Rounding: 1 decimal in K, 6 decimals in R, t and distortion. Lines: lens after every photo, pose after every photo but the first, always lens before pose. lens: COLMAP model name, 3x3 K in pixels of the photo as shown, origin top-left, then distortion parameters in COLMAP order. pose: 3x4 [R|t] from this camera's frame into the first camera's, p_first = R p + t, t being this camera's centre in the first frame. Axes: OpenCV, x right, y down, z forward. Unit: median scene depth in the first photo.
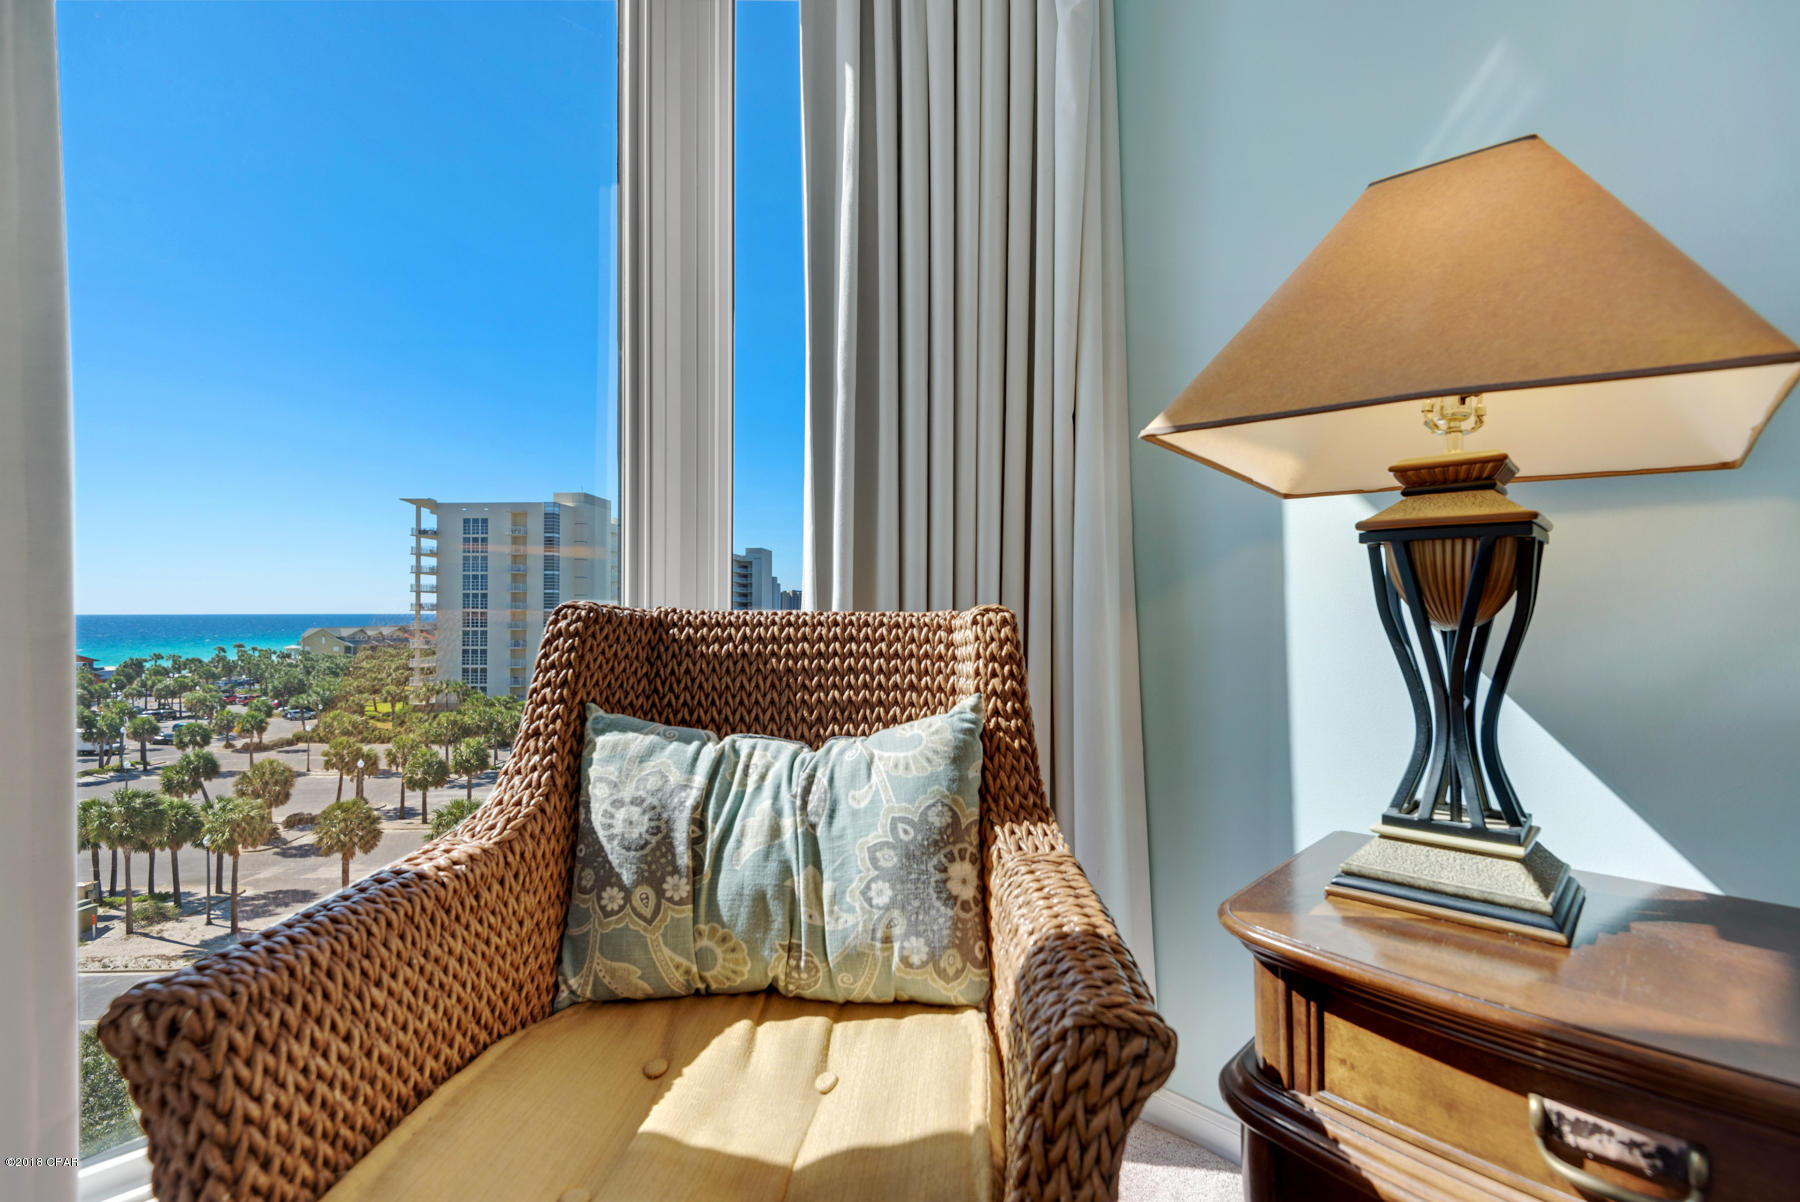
lens RADIAL K [[821.2, 0, 907.9], [0, 821.2, 594.1], [0, 0, 1]] dist [0.008915, -0.000205]
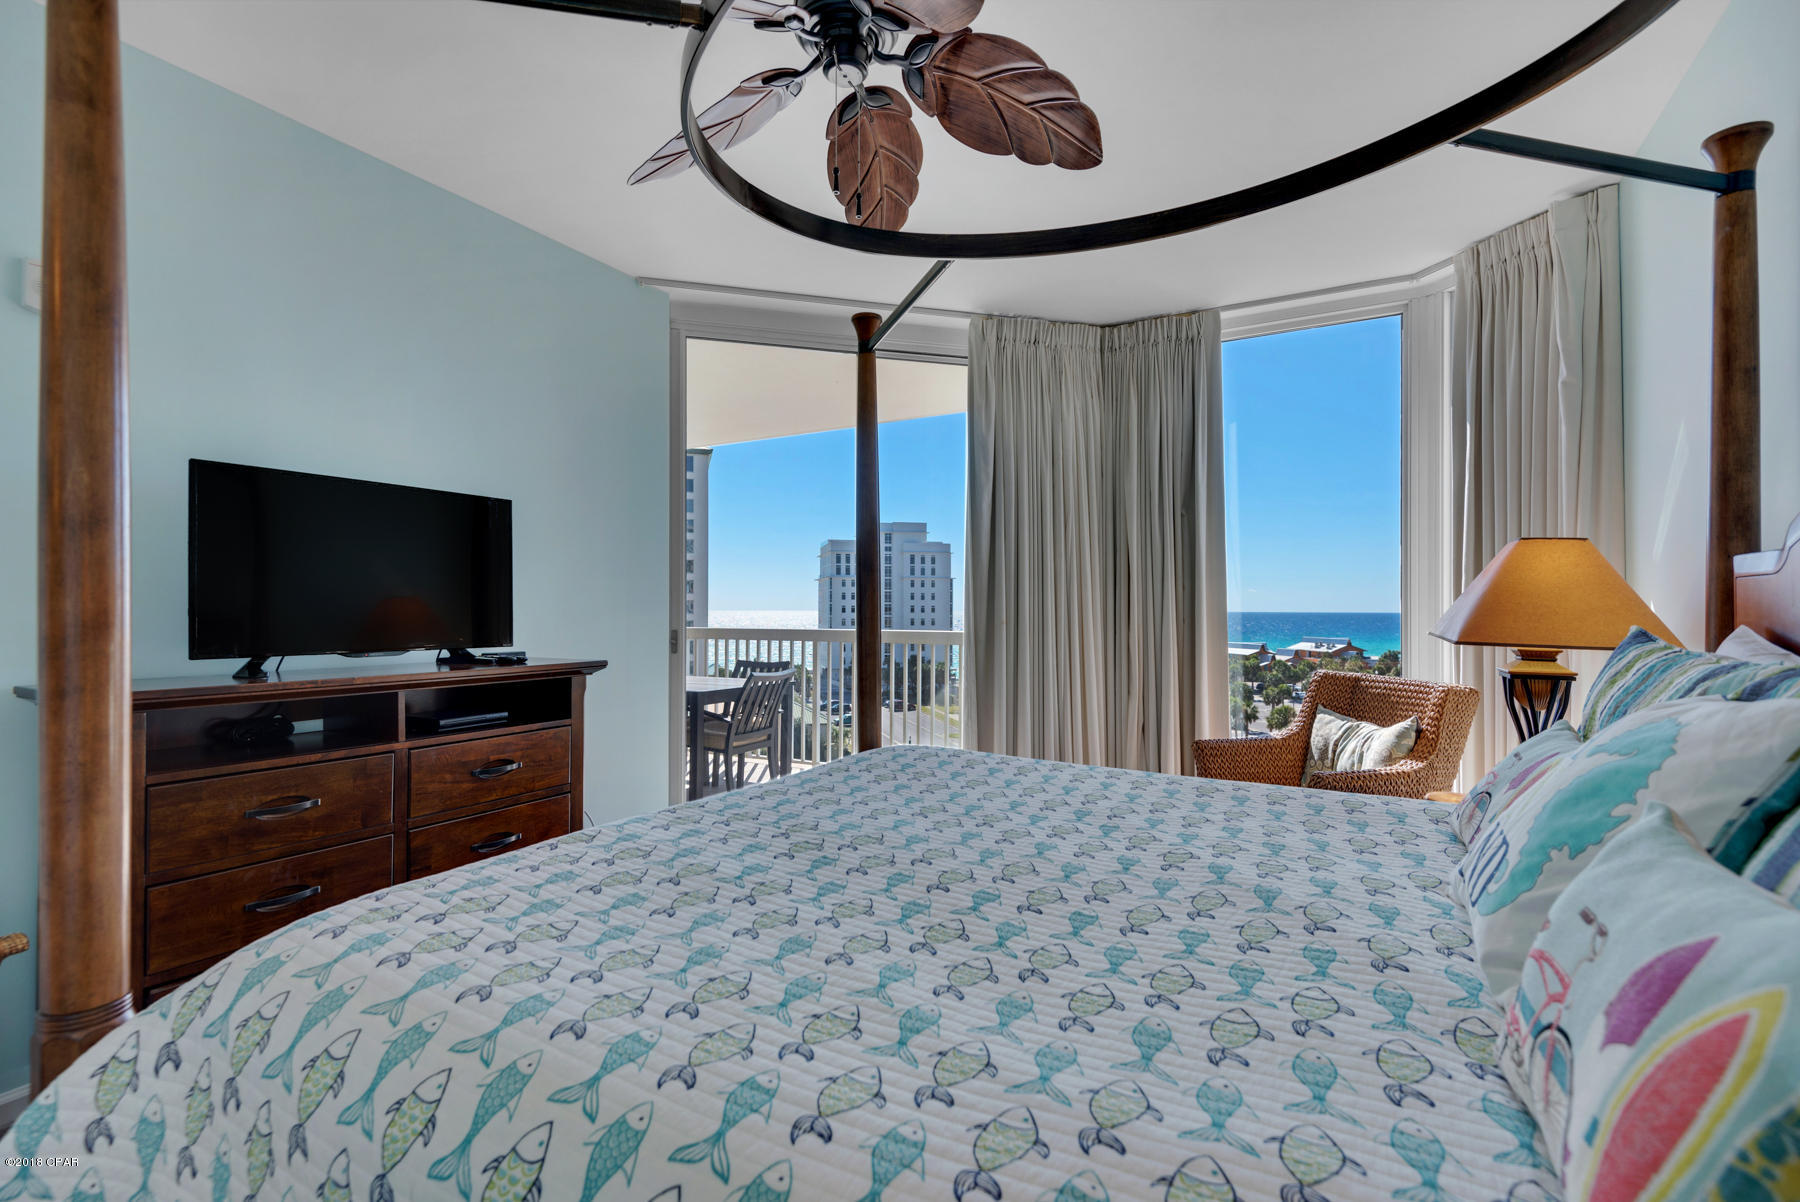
lens RADIAL K [[821.2, 0, 894.3], [0, 821.2, 602.6], [0, 0, 1]] dist [0.008915, -0.000205]
pose [[0.255809, -0.005212, -0.966713, 2.366385], [0.015585, 0.999878, -0.001267, -0.290071], [0.966602, -0.014743, 0.255859, -1.430139]]
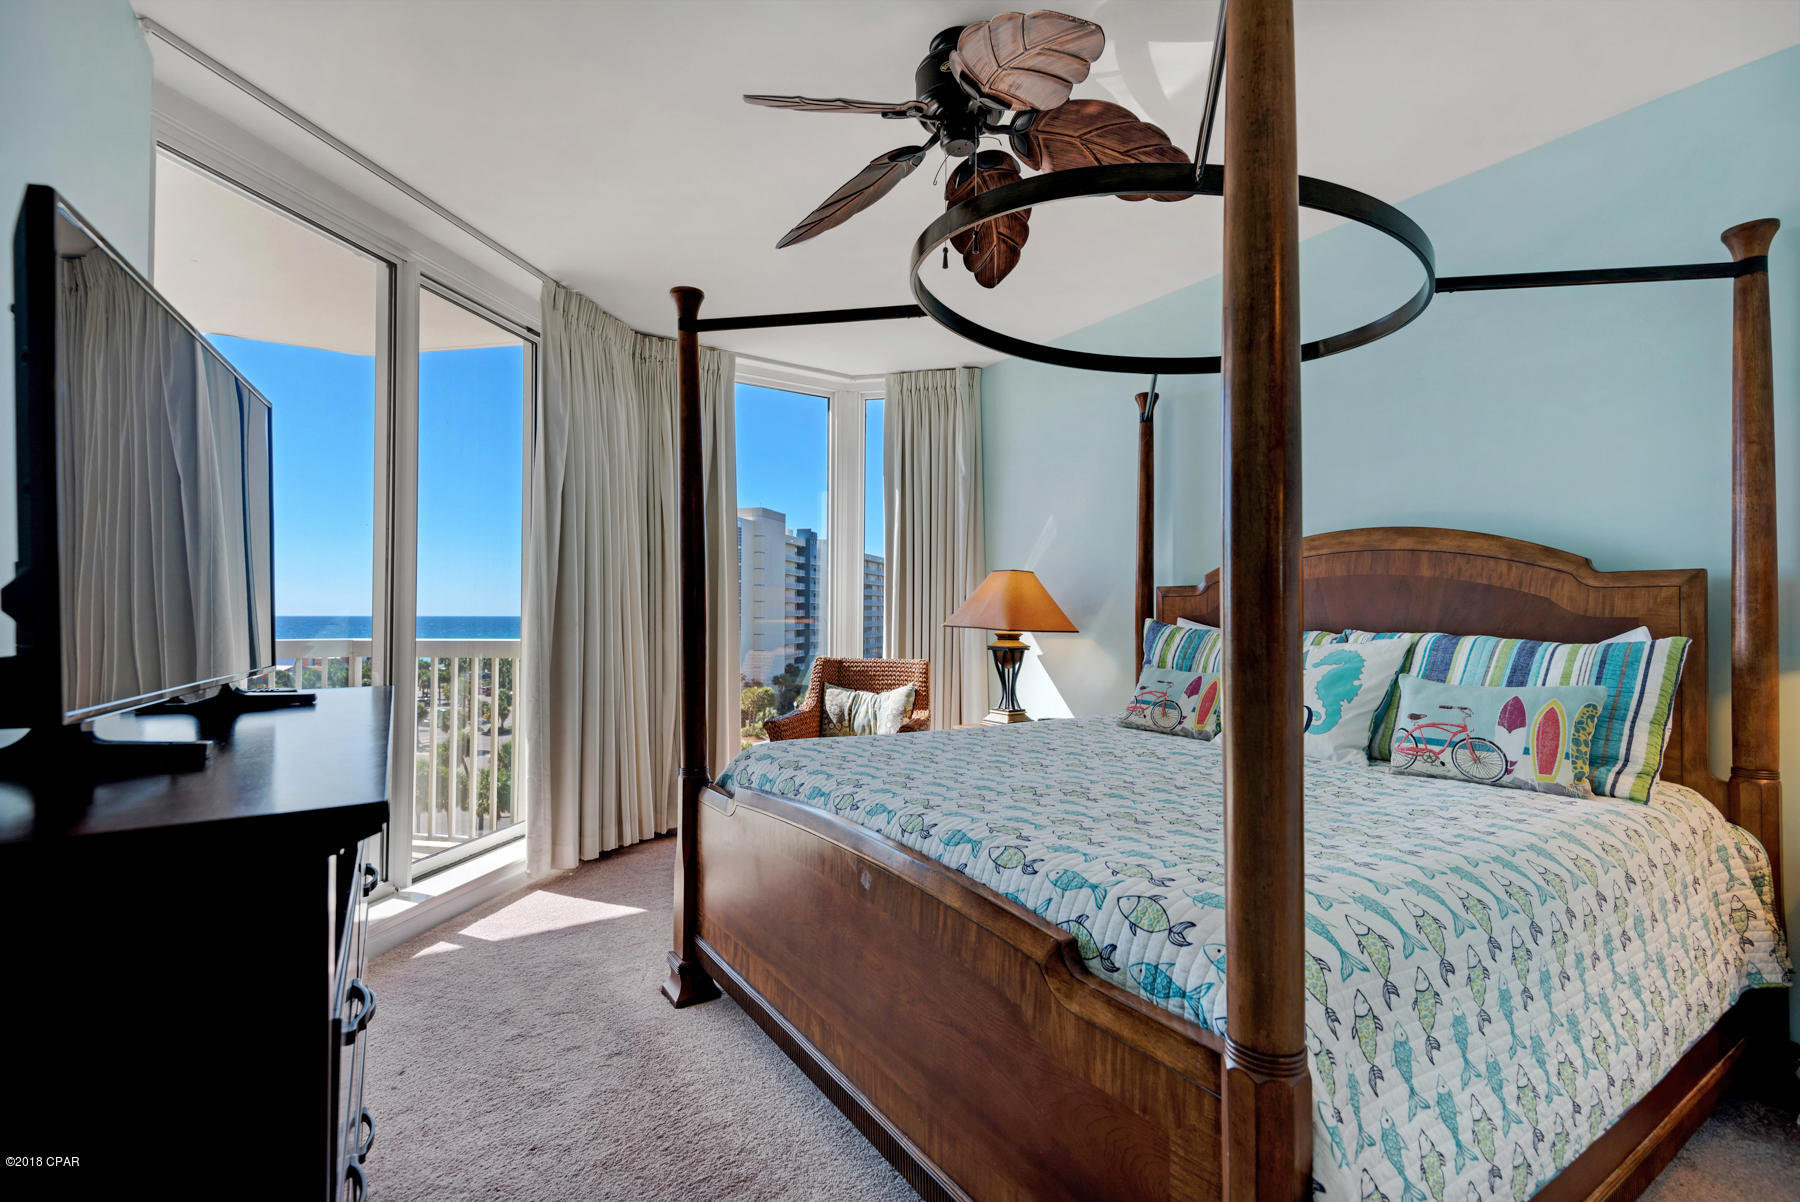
lens RADIAL K [[821.2, 0, 890.1], [0, 821.2, 617.9], [0, 0, 1]] dist [0.008915, -0.000205]
pose [[0.974892, 0.003611, -0.222650, 0.902939], [-0.000985, 0.999929, 0.011907, -0.255238], [0.222677, -0.011388, 0.974826, -3.134381]]
